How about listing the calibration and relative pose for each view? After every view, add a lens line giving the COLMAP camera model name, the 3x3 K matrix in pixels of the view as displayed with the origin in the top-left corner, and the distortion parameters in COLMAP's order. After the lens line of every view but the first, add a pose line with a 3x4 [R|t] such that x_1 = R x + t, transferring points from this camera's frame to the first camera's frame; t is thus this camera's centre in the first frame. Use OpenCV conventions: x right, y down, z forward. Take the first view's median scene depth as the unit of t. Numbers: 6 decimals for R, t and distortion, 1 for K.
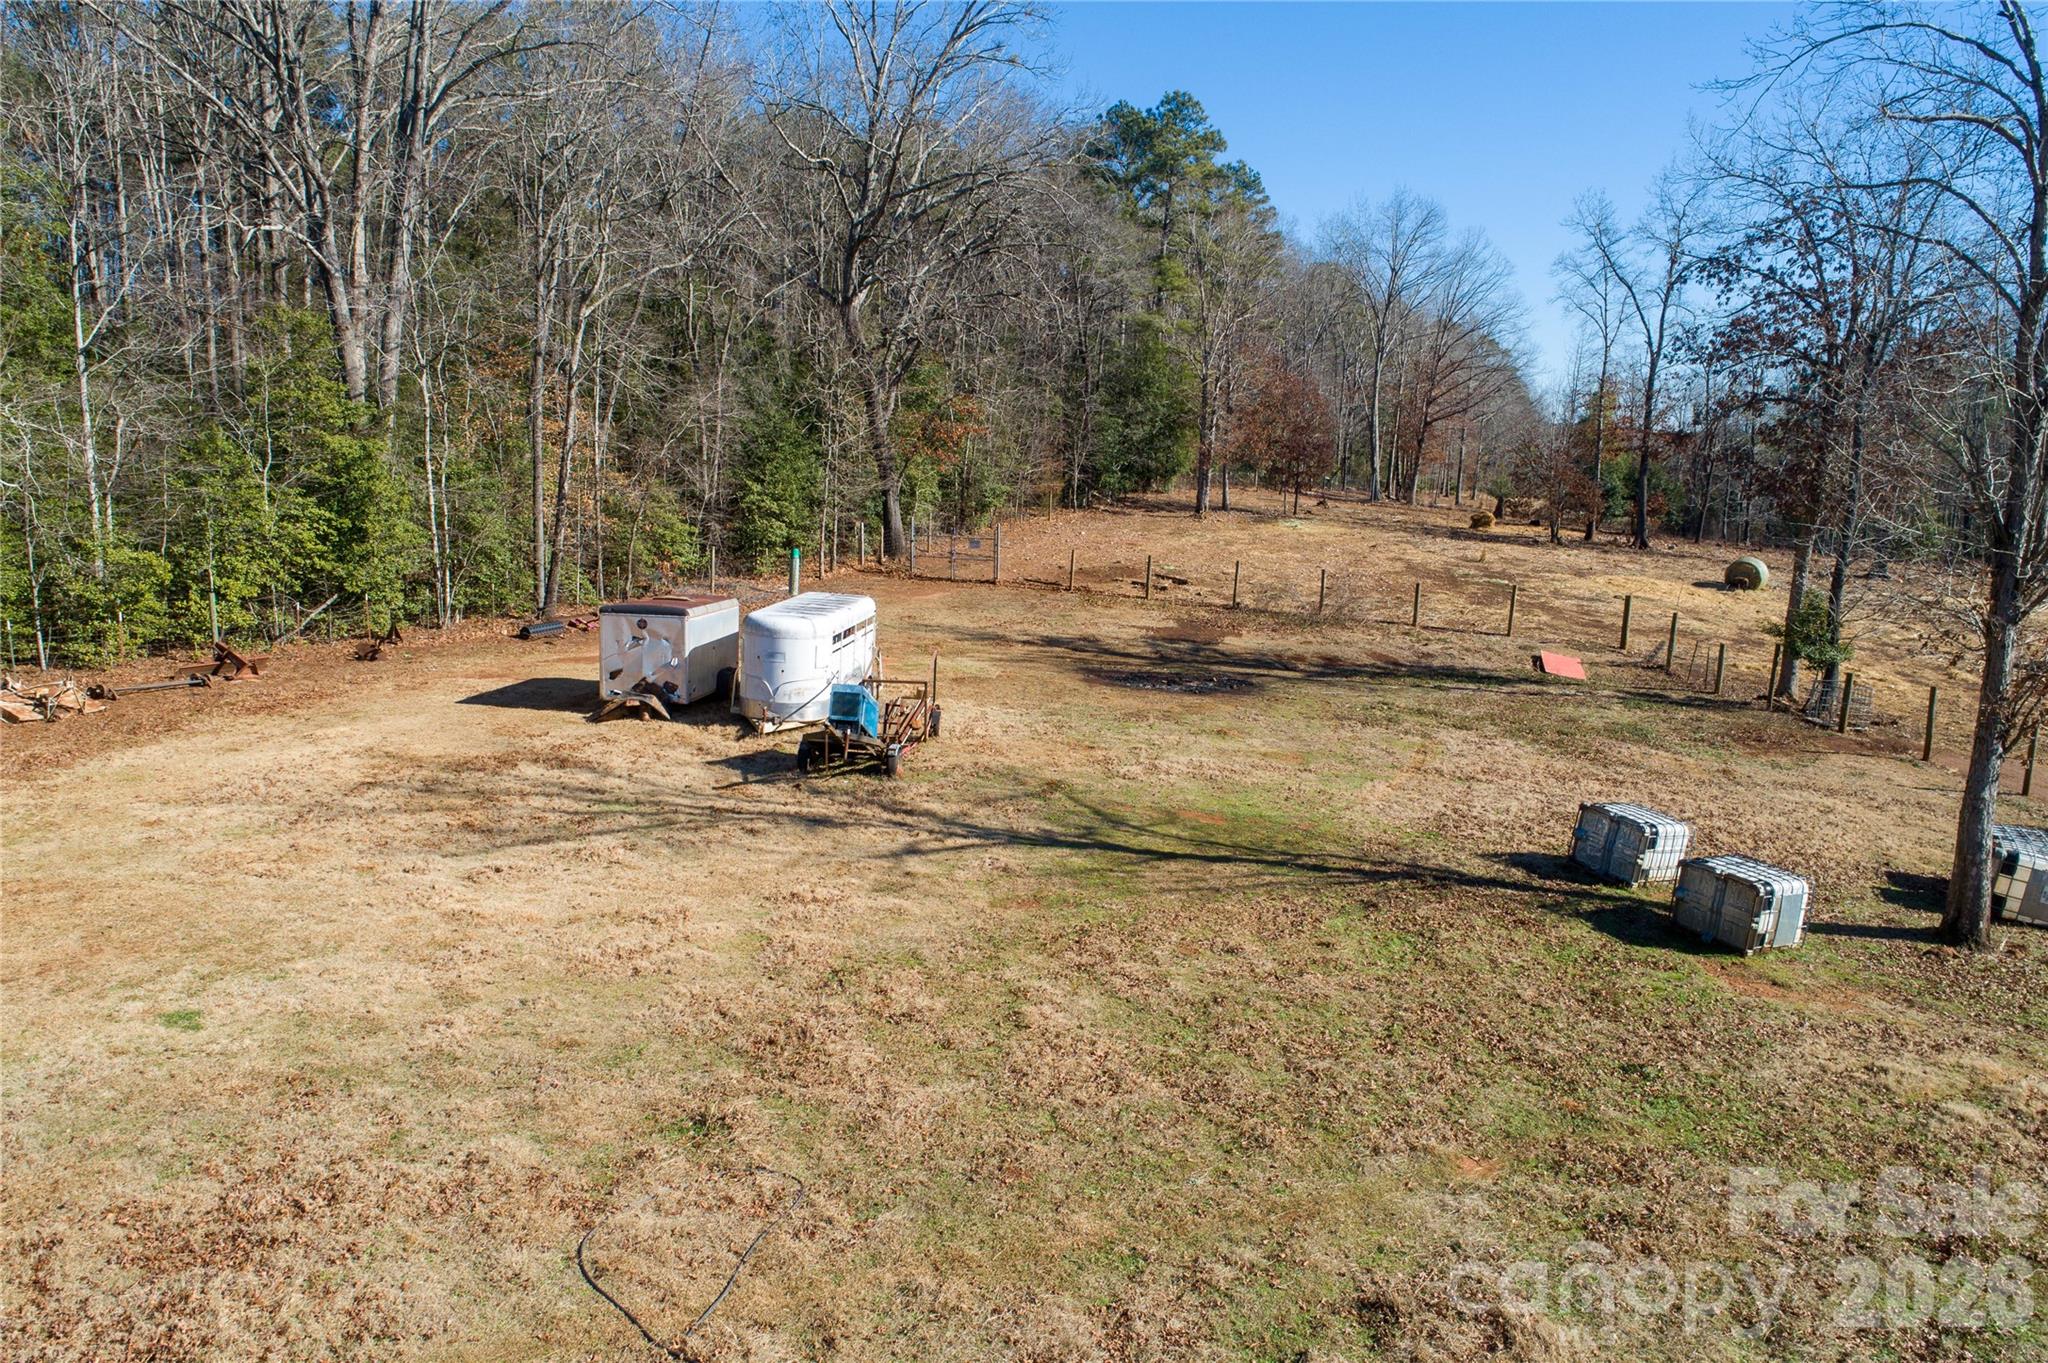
lens RADIAL K [[1382.1, 0, 1024.0], [0, 1382.1, 681.5], [0, 0, 1]] dist [-0.002849, 0.000706]
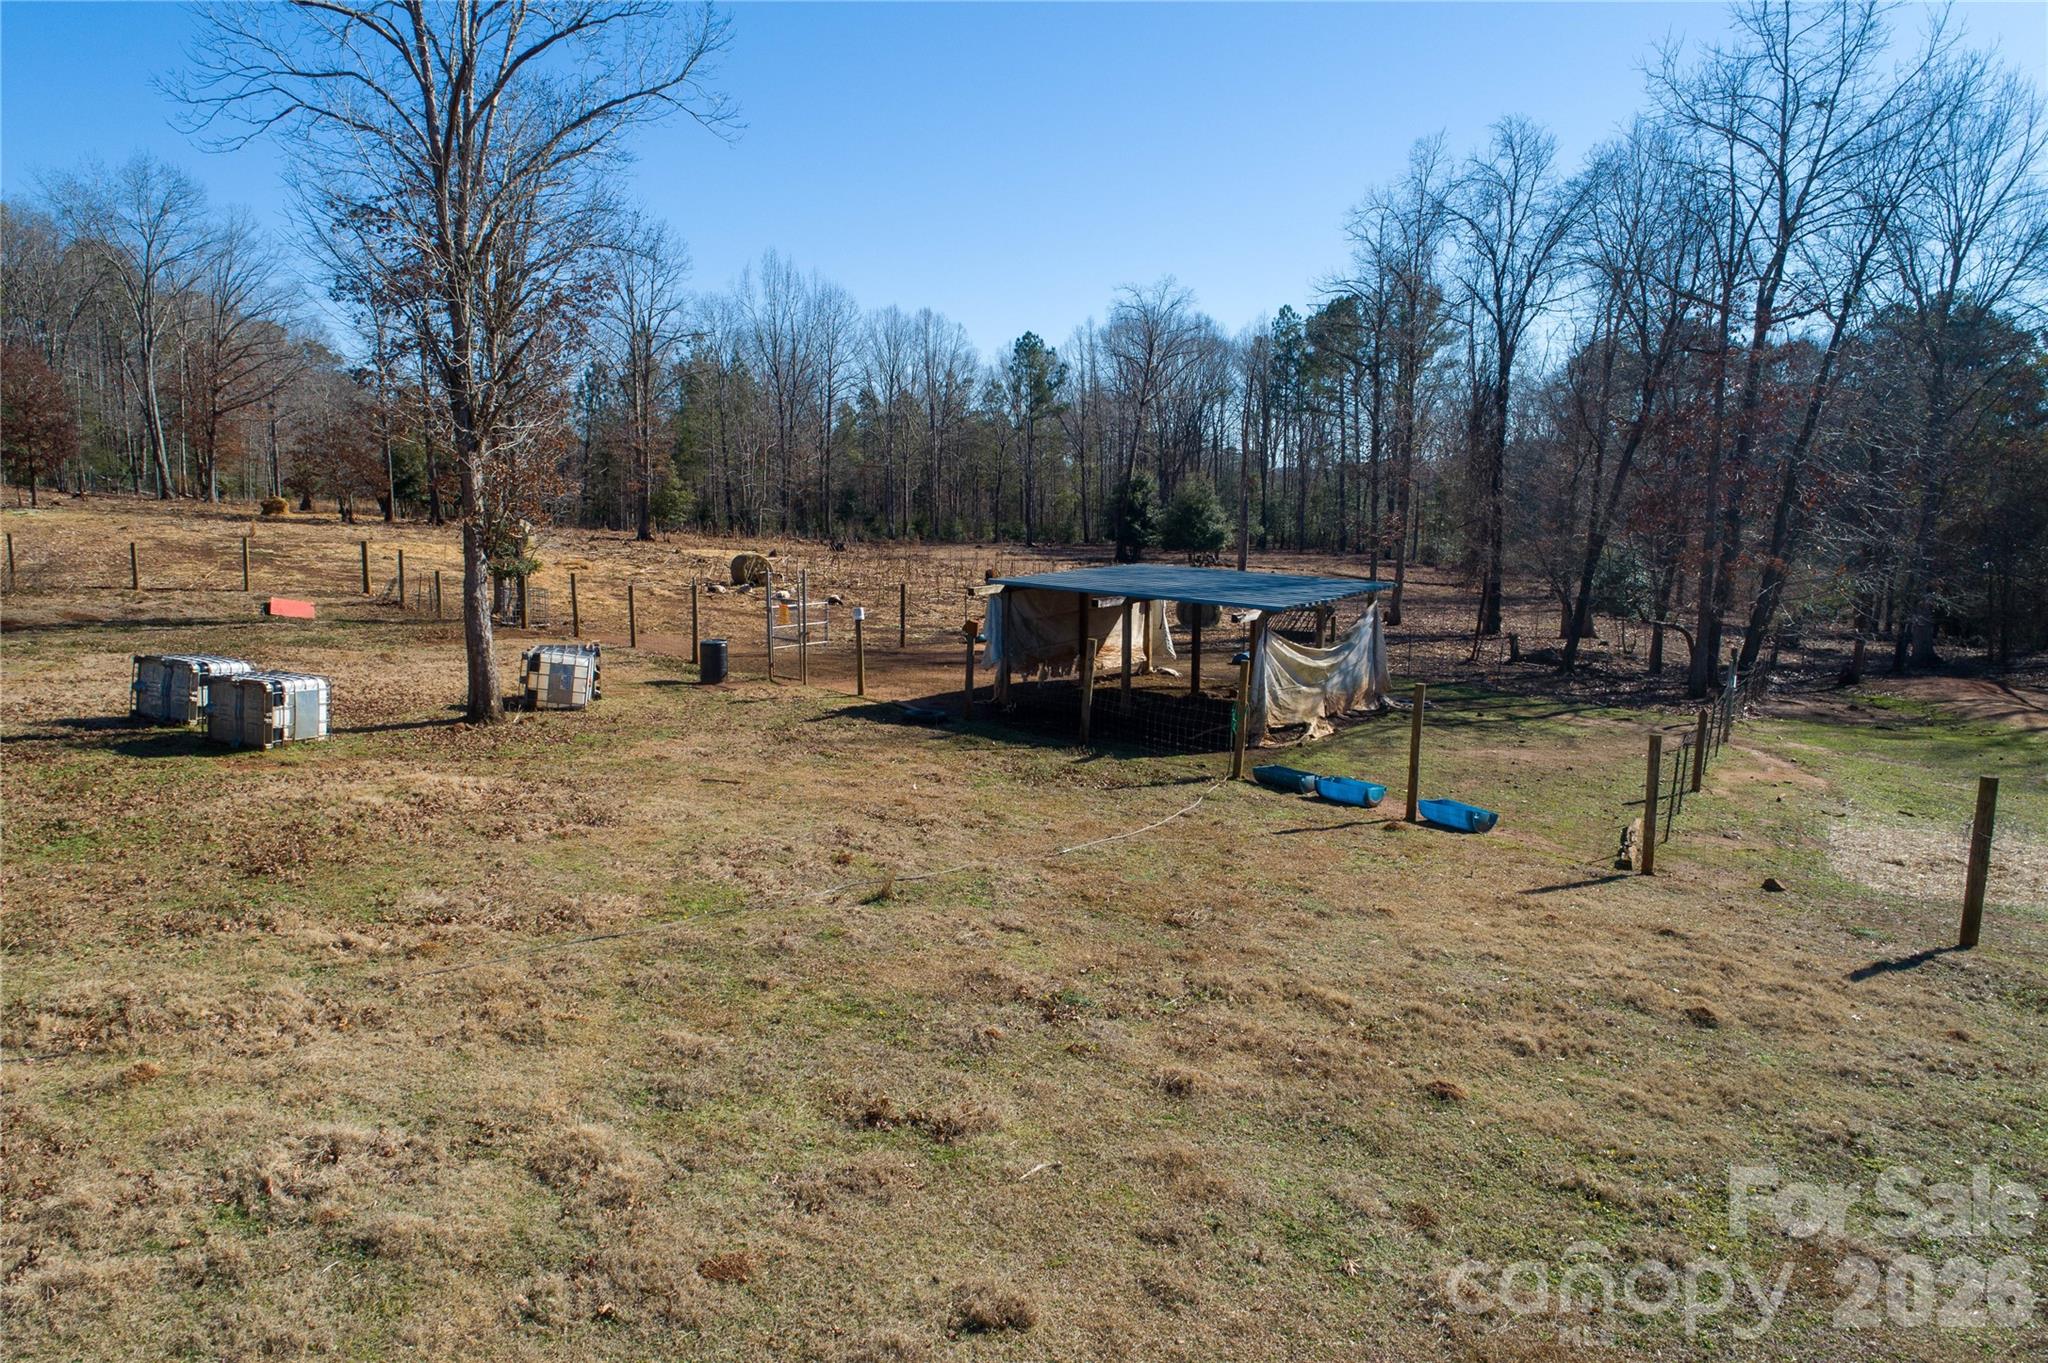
lens RADIAL K [[1382.1, 0, 1024.0], [0, 1382.1, 681.5], [0, 0, 1]] dist [-0.002849, 0.000706]
pose [[0.725581, -0.115651, 0.678349, 0.089151], [0.127307, 0.991320, 0.032837, 0.074446], [-0.676258, 0.062533, 0.734006, -0.086663]]
